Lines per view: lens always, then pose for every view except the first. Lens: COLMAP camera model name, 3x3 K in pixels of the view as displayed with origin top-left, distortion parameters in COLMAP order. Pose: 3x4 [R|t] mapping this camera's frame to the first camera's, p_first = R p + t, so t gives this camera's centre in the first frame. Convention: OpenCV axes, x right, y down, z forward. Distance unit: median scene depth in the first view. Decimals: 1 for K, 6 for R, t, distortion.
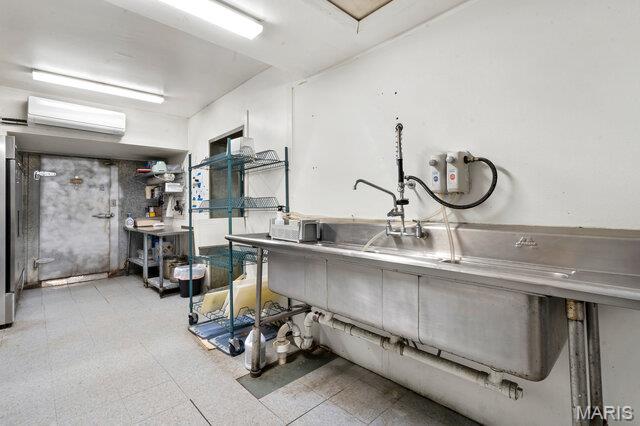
lens RADIAL K [[297.7, 0, 318.9], [0, 297.7, 198.4], [0, 0, 1]] dist [-0.002537, -0.000474]
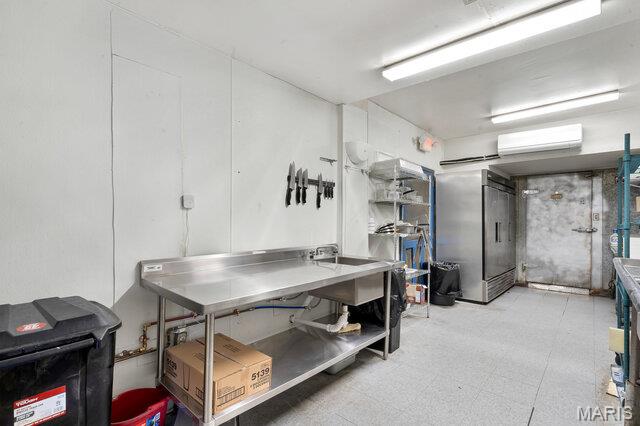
lens RADIAL K [[293.2, 0, 319.4], [0, 293.2, 214.4], [0, 0, 1]] dist [-0.003115, -0.000402]
pose [[0.096457, -0.007659, -0.995308, 0.148764], [0.015021, 0.999868, -0.006239, 0.000466], [0.995224, -0.014349, 0.096559, 0.050349]]
